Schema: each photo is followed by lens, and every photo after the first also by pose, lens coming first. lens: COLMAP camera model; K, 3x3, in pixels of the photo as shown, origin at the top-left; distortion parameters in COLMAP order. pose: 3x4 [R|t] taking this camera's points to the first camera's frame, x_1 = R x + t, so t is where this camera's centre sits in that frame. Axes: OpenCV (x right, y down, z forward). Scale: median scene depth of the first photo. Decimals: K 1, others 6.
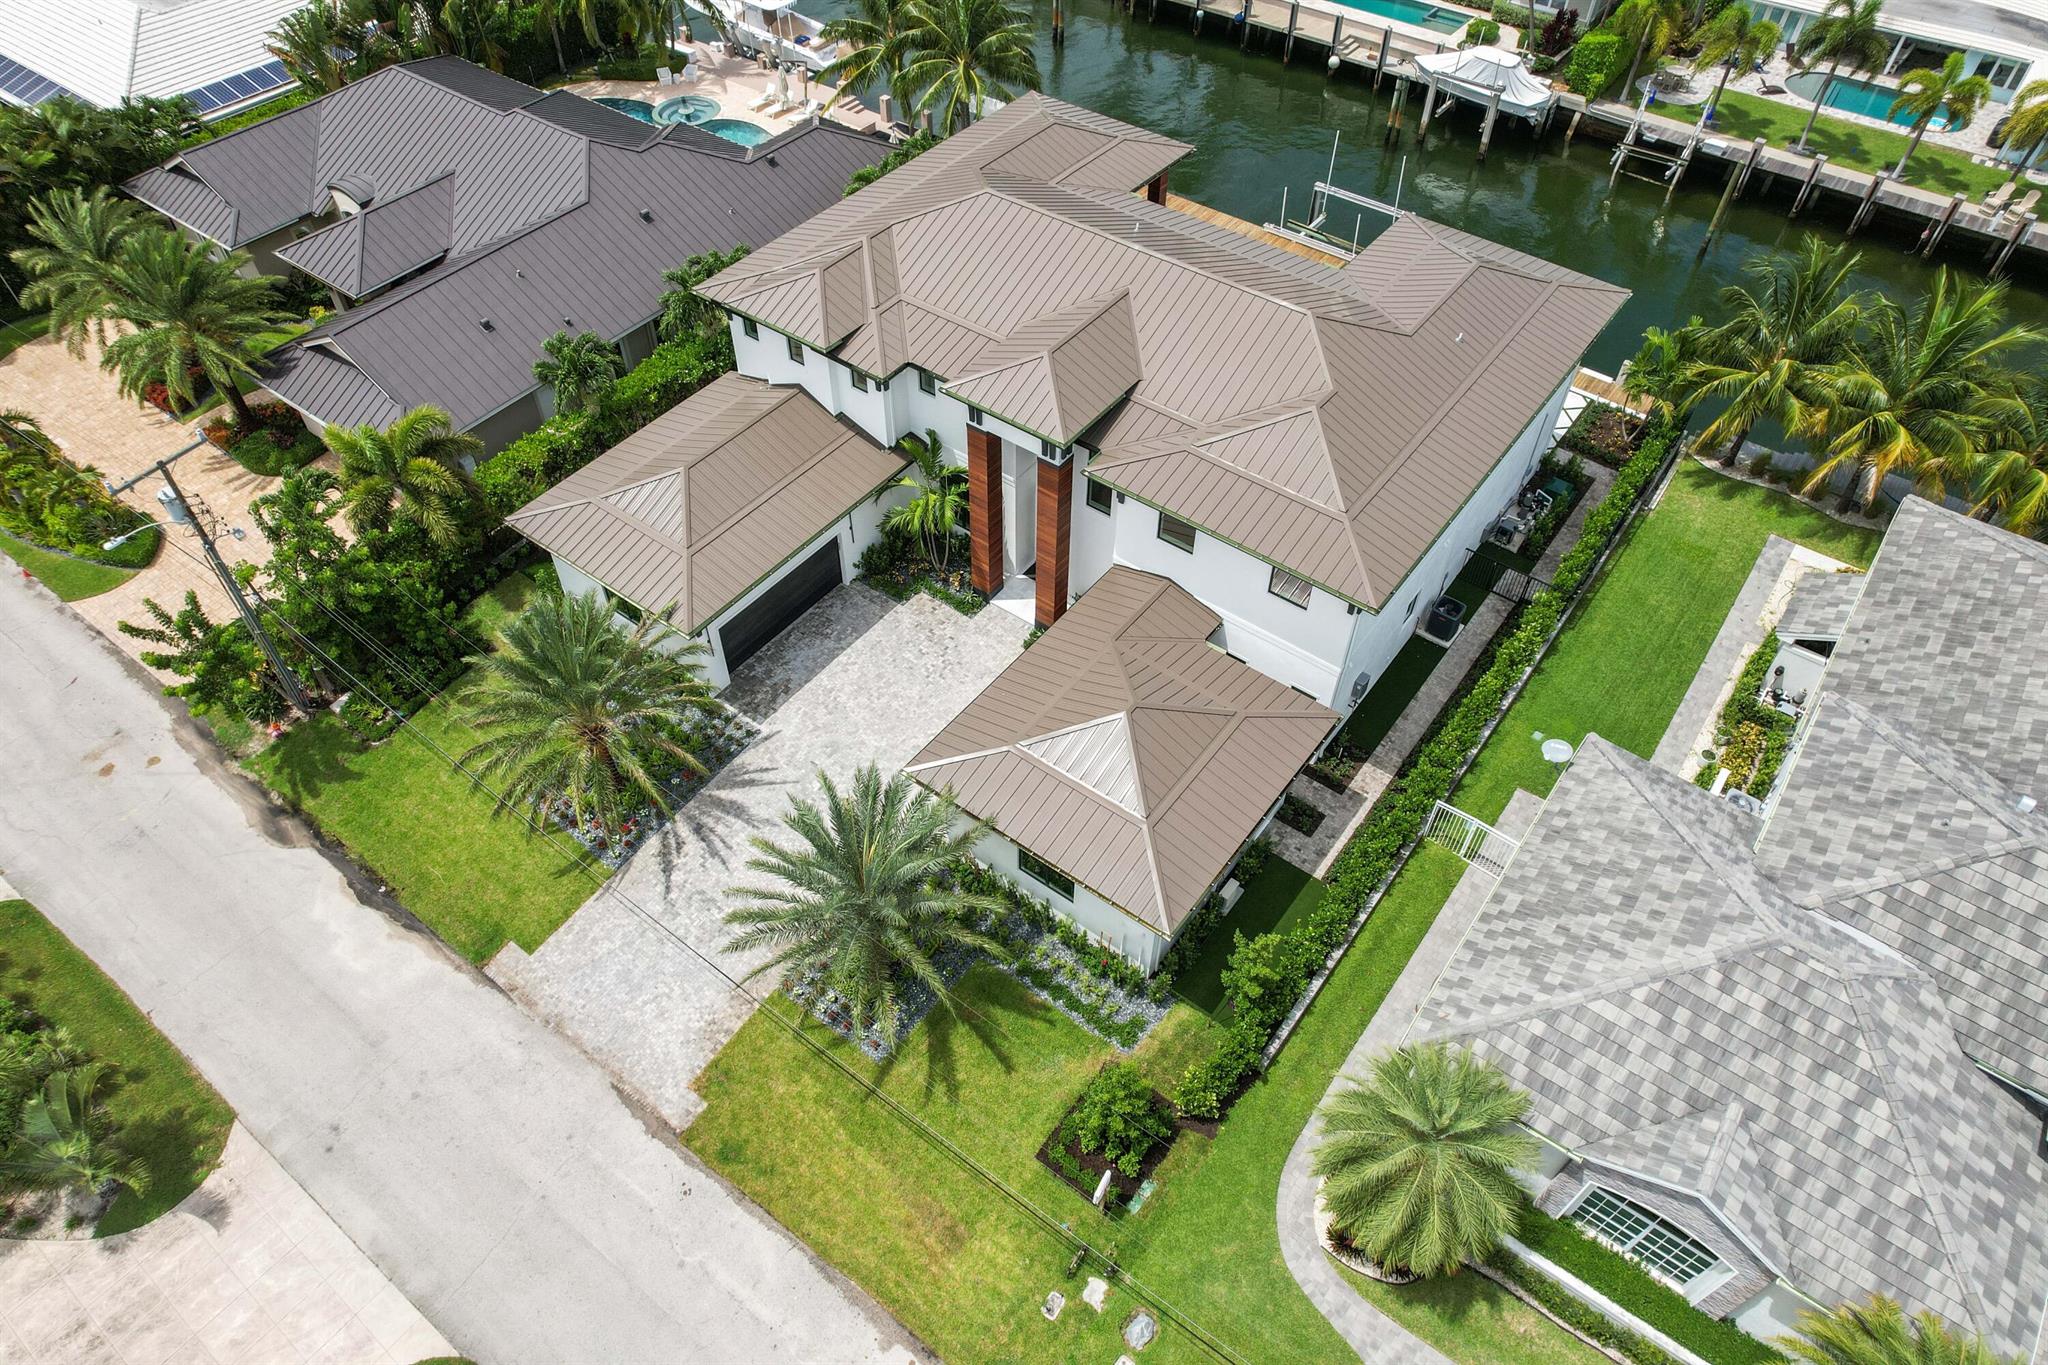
lens RADIAL K [[1308.2, 0, 1023.7], [0, 1308.2, 697.3], [0, 0, 1]] dist [-0.080436, 0.071848]
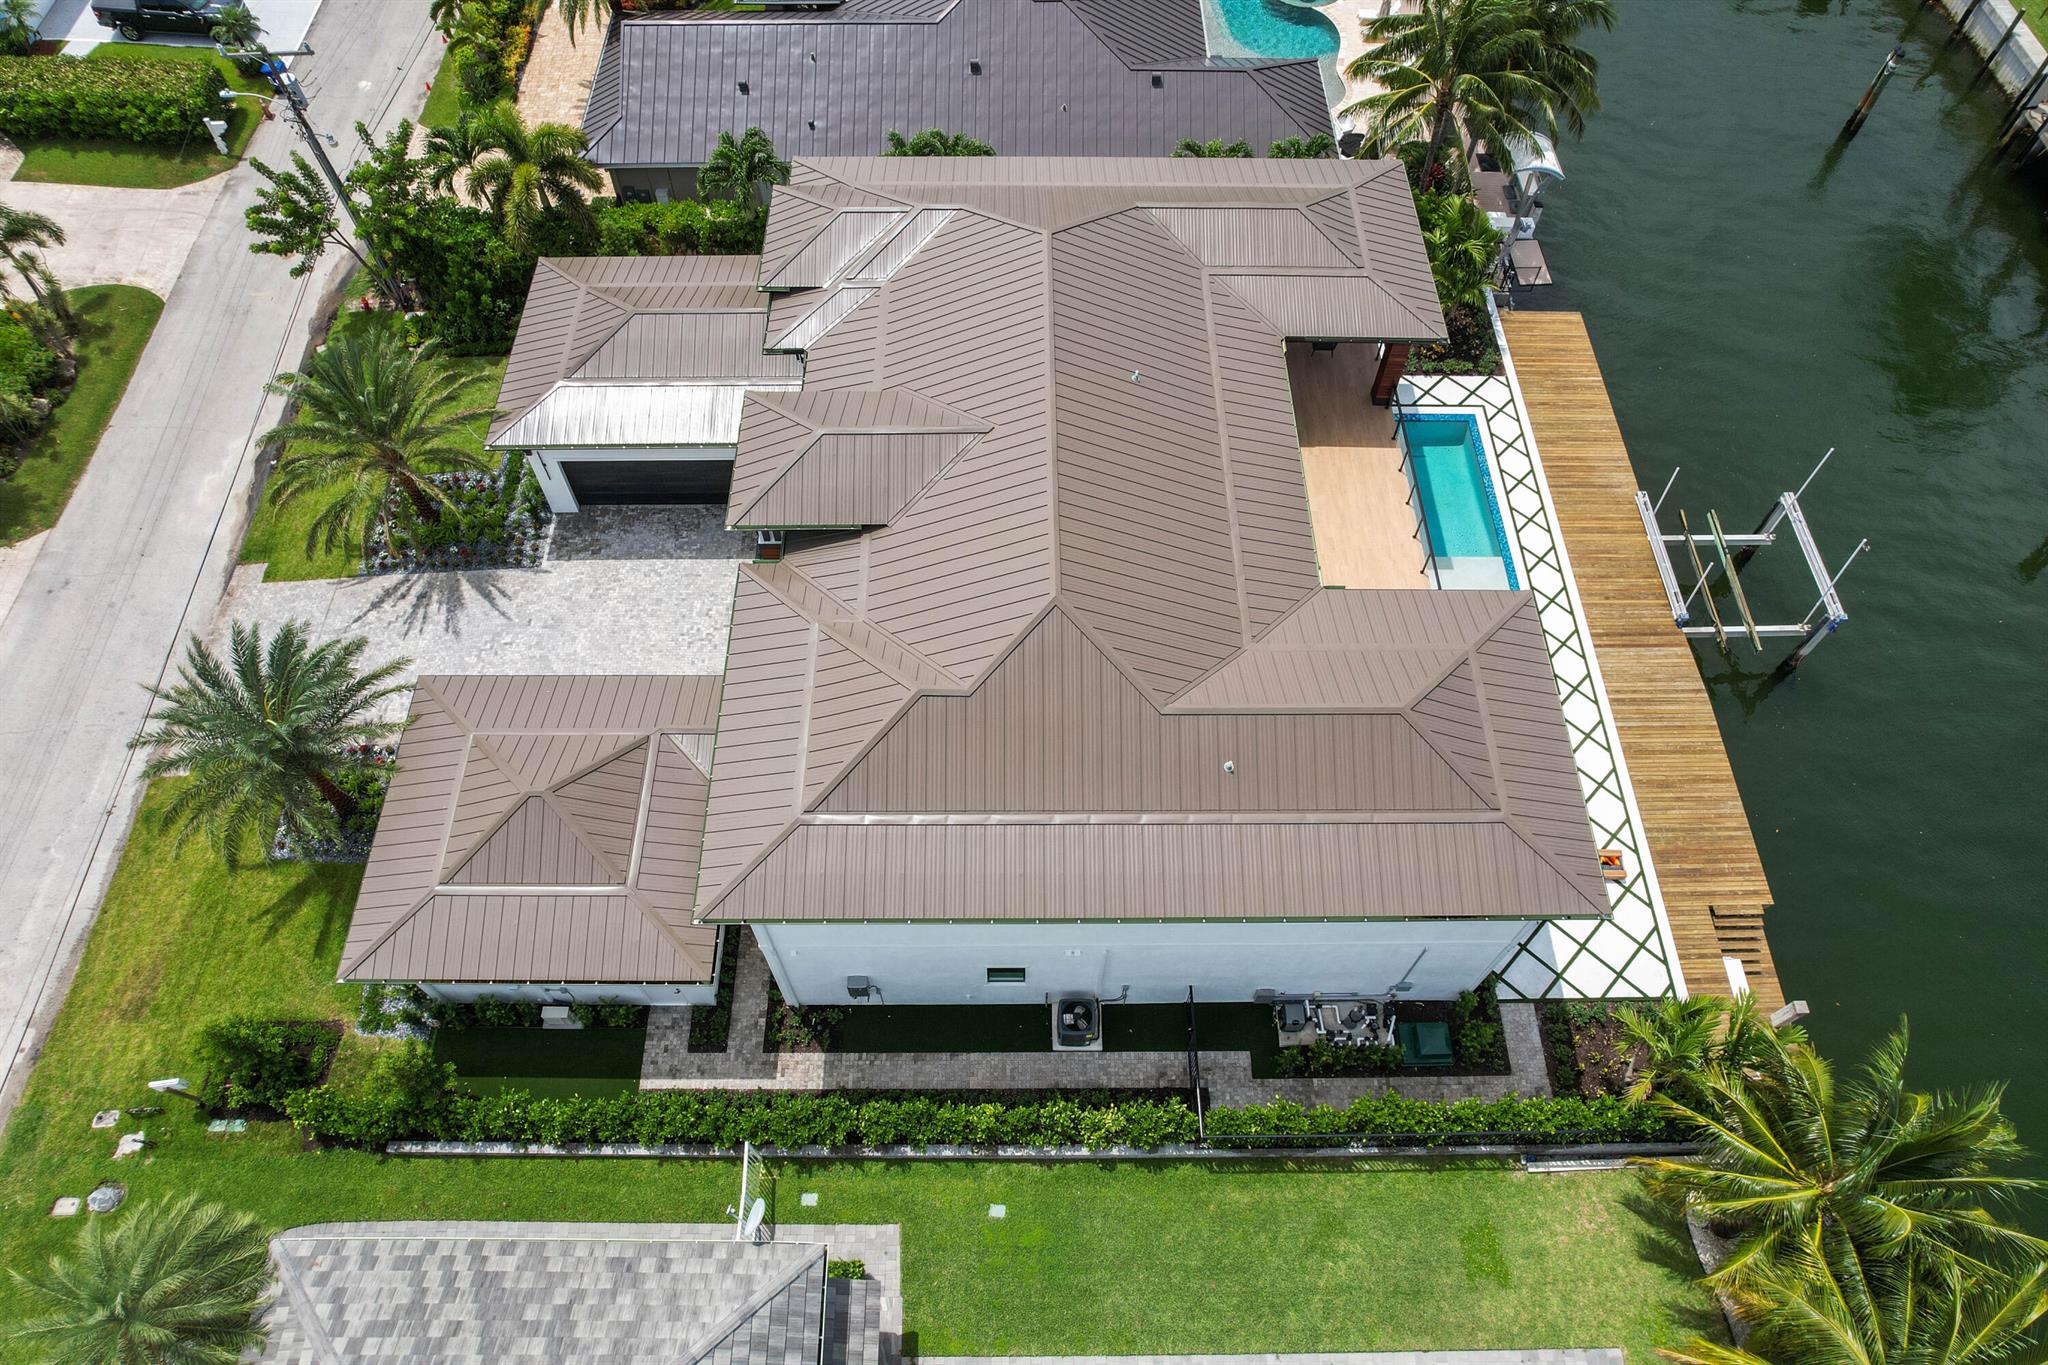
lens RADIAL K [[1308.2, 0, 1019.2], [0, 1308.2, 692.6], [0, 0, 1]] dist [-0.080436, 0.071848]
pose [[0.605996, 0.674312, -0.421986, 0.560269], [-0.601449, 0.735589, 0.311718, -0.475404], [0.520603, 0.064903, 0.851328, 0.361298]]
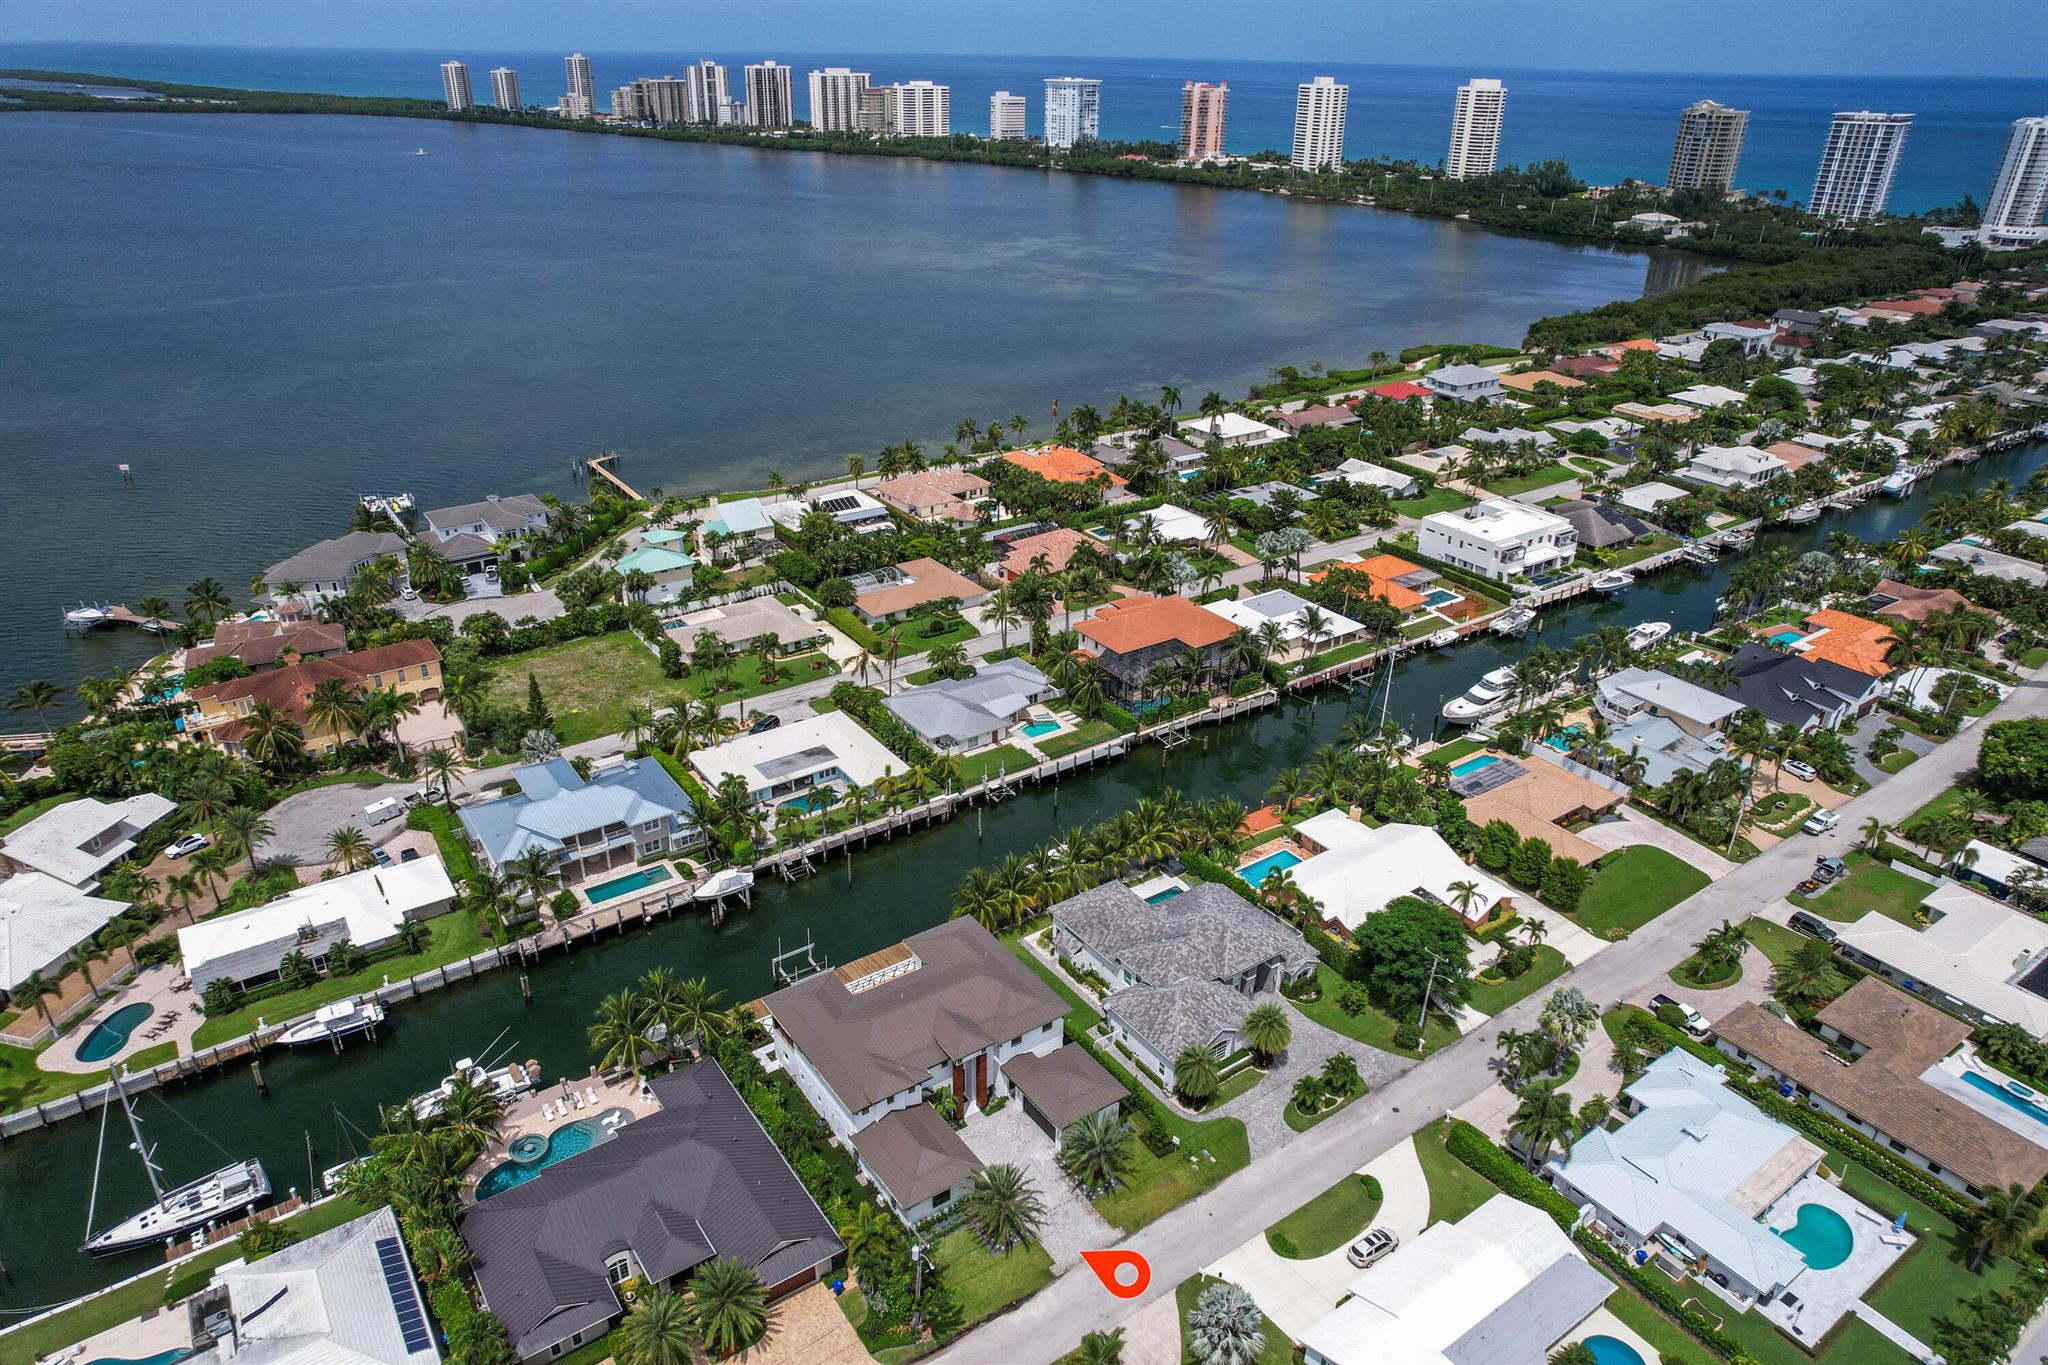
lens RADIAL K [[1308.2, 0, 1017.2], [0, 1308.2, 692.4], [0, 0, 1]] dist [-0.080436, 0.071848]
pose [[0.314400, -0.429053, 0.846797, -2.336529], [0.709001, 0.699301, 0.091081, -1.056425], [-0.631245, 0.571744, 0.524060, -1.287058]]
